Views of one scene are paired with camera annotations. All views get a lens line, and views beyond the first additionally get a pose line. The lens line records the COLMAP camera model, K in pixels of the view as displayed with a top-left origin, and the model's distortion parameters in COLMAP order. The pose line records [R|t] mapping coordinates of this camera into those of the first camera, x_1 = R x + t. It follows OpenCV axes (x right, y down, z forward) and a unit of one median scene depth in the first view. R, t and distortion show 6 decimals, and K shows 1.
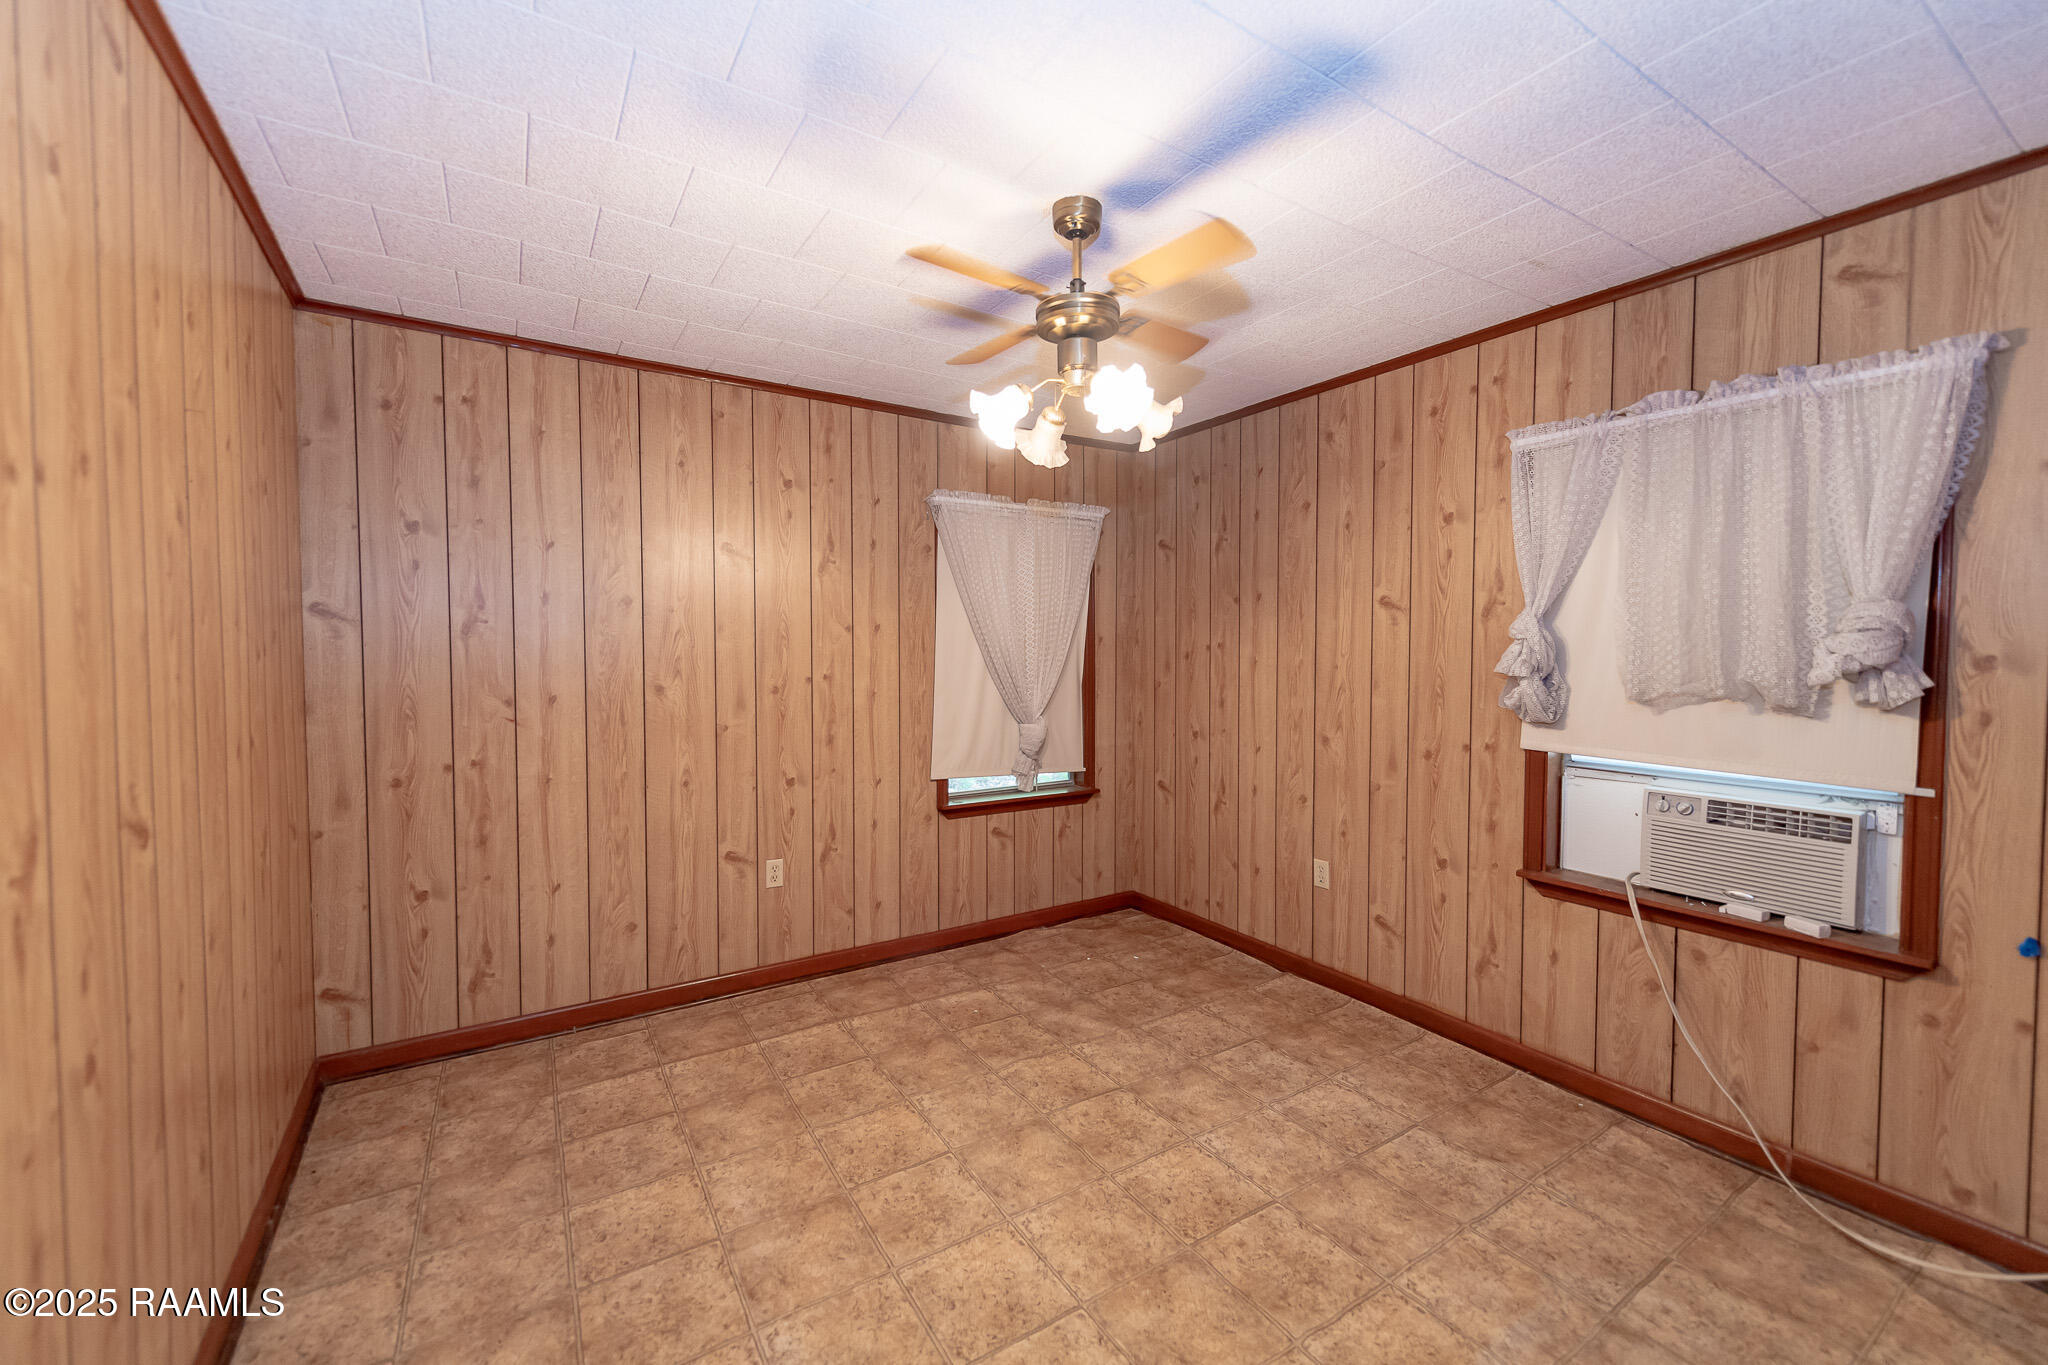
lens RADIAL K [[841.8, 0, 1029.4], [0, 841.8, 681.1], [0, 0, 1]] dist [0.013280, -0.000499]
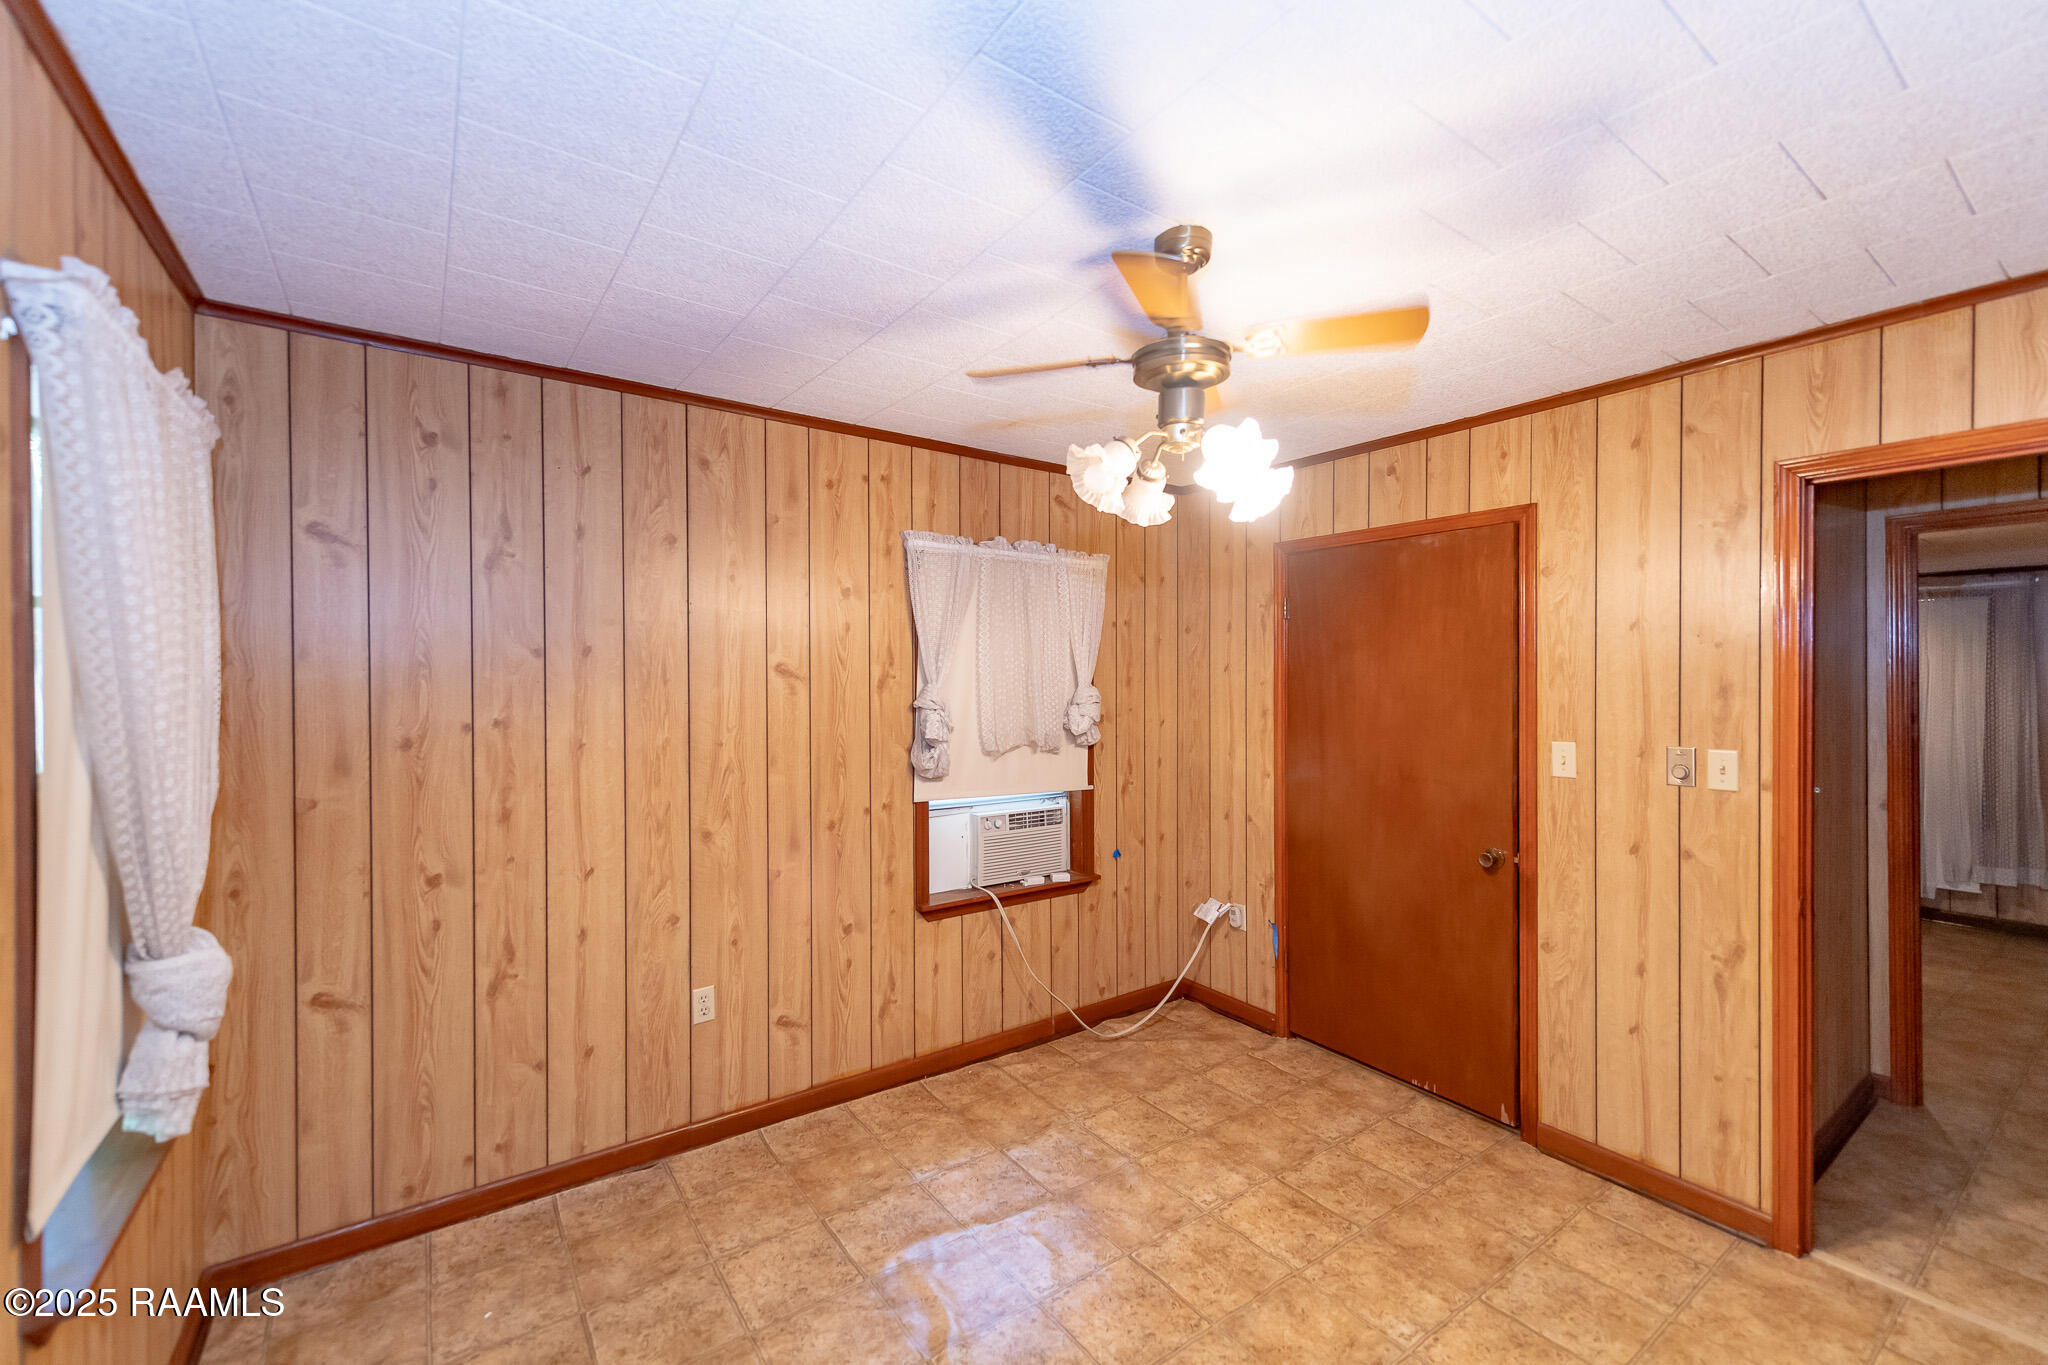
lens RADIAL K [[841.8, 0, 1029.4], [0, 841.8, 681.1], [0, 0, 1]] dist [0.013280, -0.000499]
pose [[-0.068401, 0.000955, 0.997657, -0.558629], [0.039522, 0.999217, 0.001753, -0.078813], [-0.996875, 0.039549, -0.068385, 0.868010]]
